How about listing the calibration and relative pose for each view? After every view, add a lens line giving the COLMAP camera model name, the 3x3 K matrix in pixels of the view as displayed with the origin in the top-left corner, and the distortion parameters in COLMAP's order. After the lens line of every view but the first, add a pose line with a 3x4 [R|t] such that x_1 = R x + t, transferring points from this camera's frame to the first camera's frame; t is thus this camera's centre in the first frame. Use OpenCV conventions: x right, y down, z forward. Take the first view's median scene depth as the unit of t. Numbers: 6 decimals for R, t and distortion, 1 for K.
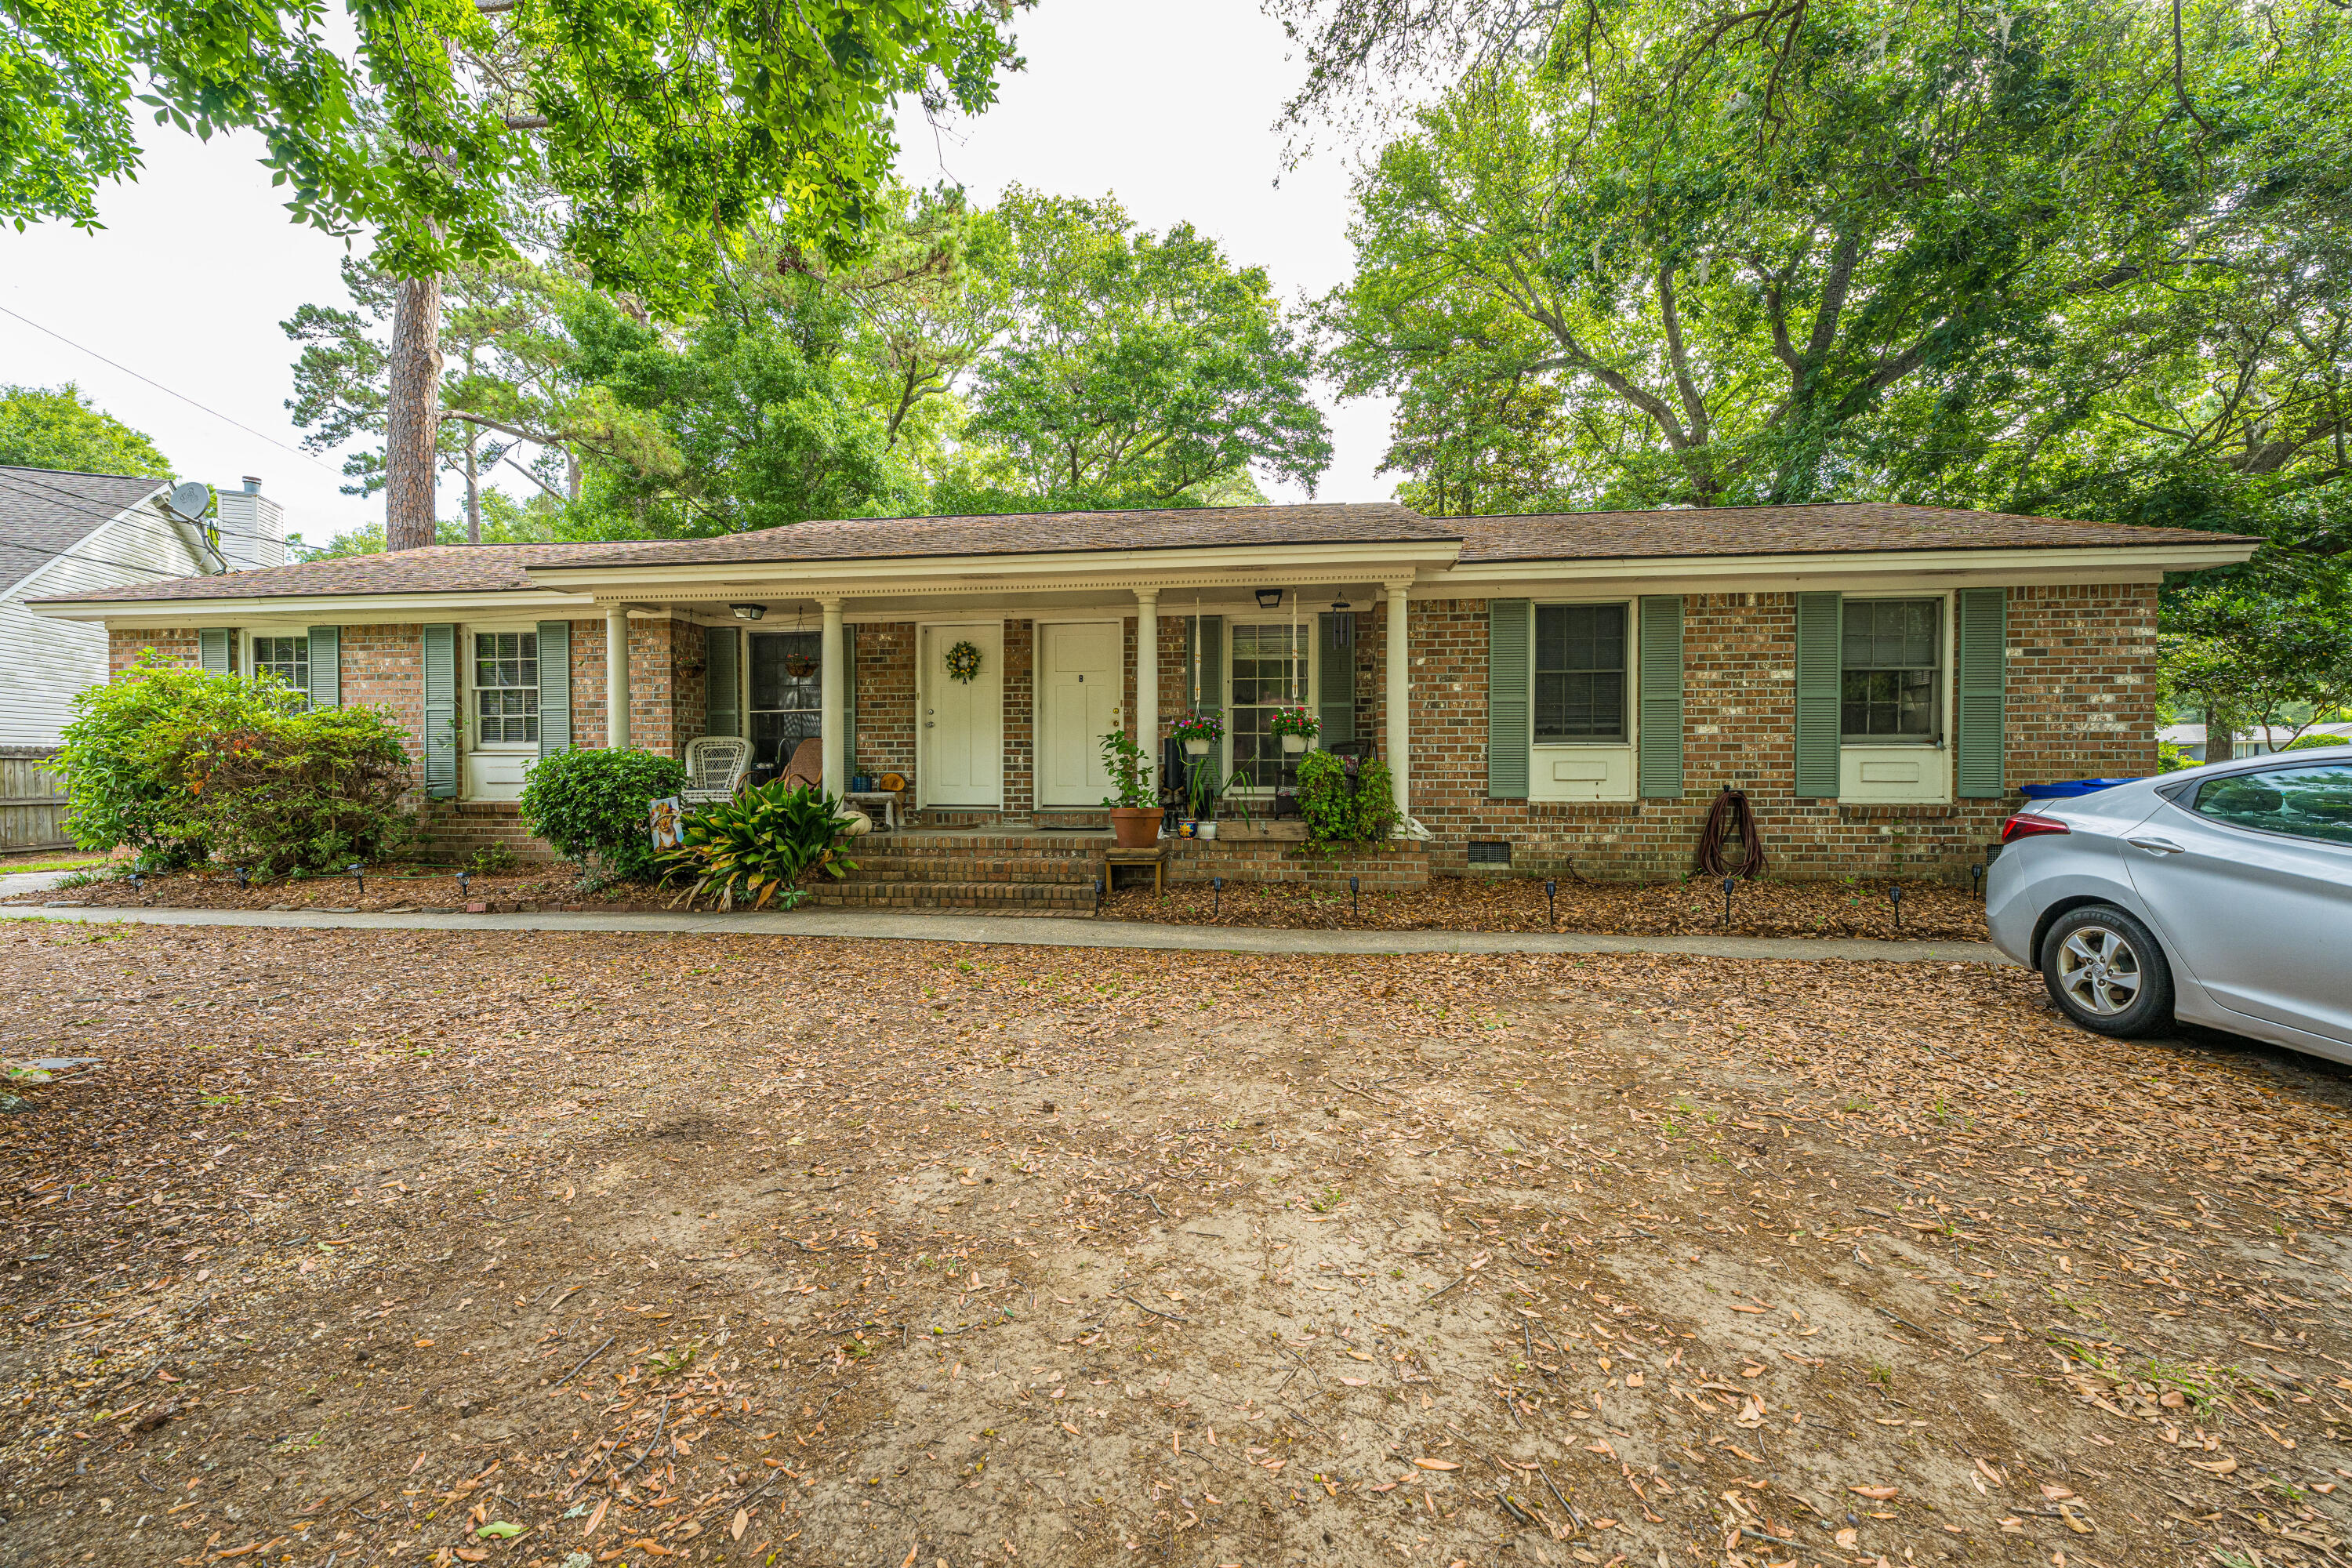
lens RADIAL K [[980.6, 0, 1164.5], [0, 980.6, 720.2], [0, 0, 1]] dist [-0.000077, 0.000297]
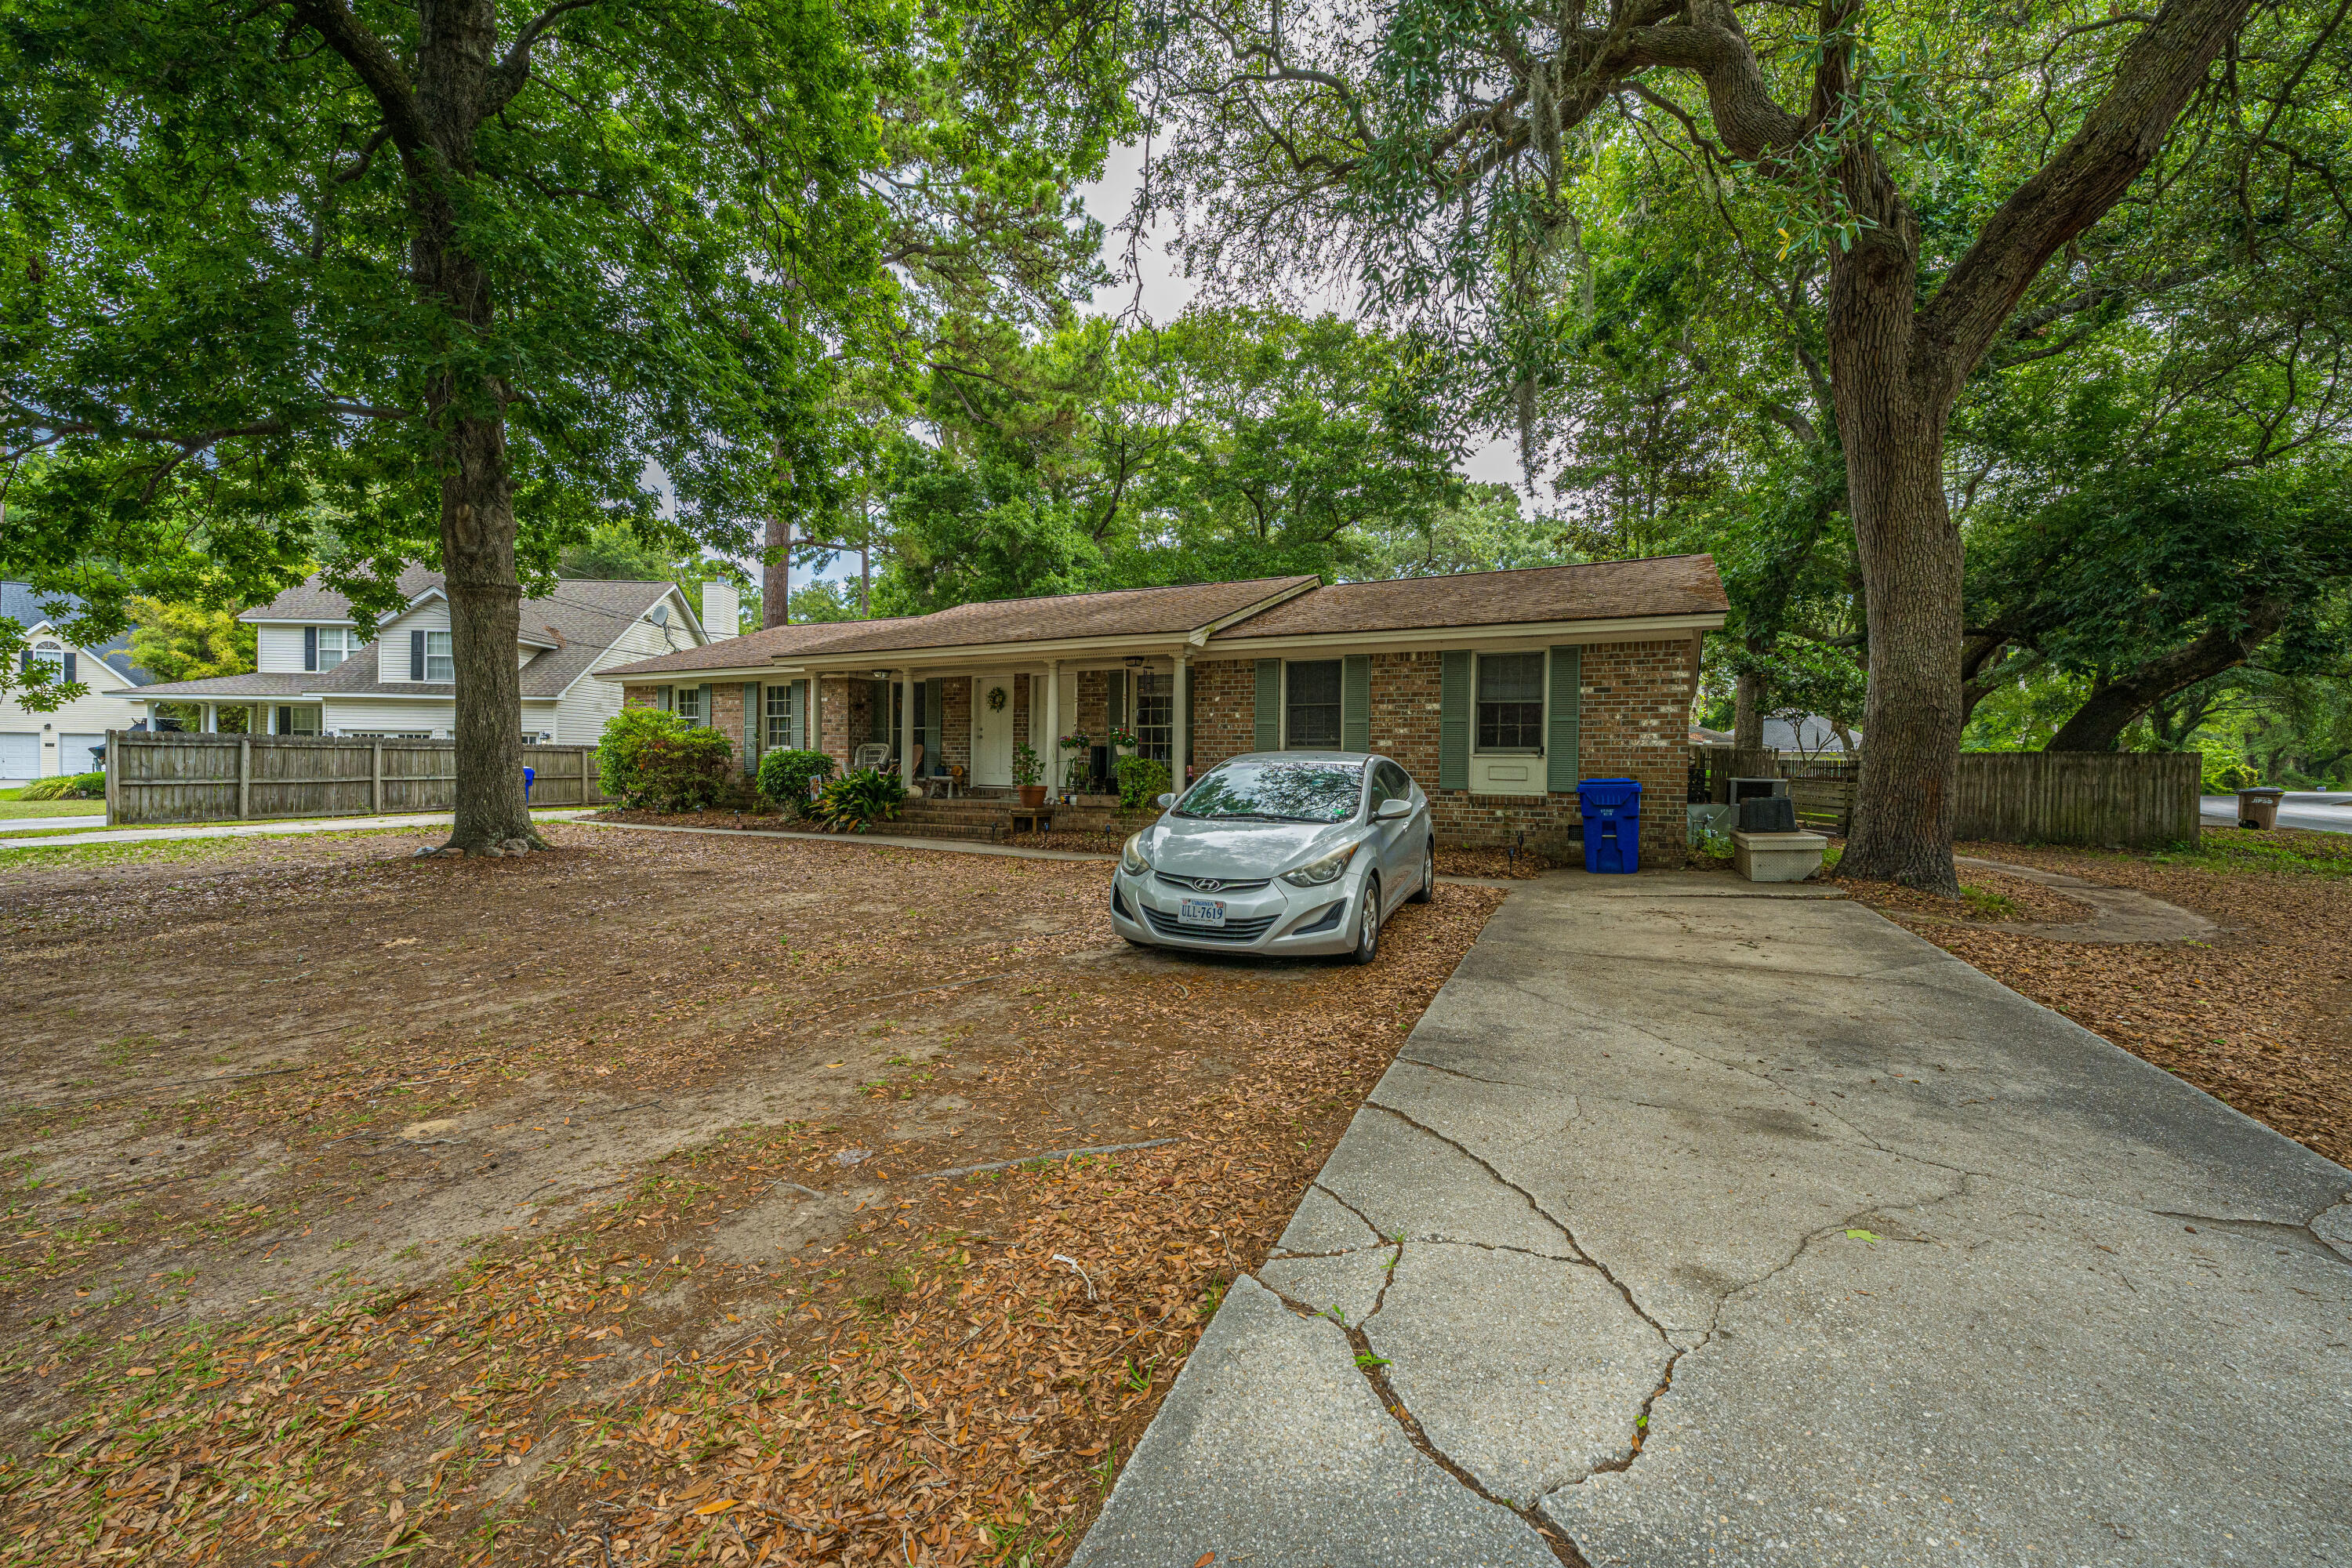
lens RADIAL K [[980.6, 0, 1164.5], [0, 980.6, 720.2], [0, 0, 1]] dist [-0.000077, 0.000297]
pose [[0.932241, -0.002569, -0.361829, 0.782269], [0.001023, 0.999990, -0.004466, -0.019243], [0.361837, 0.003793, 0.932234, -0.527596]]
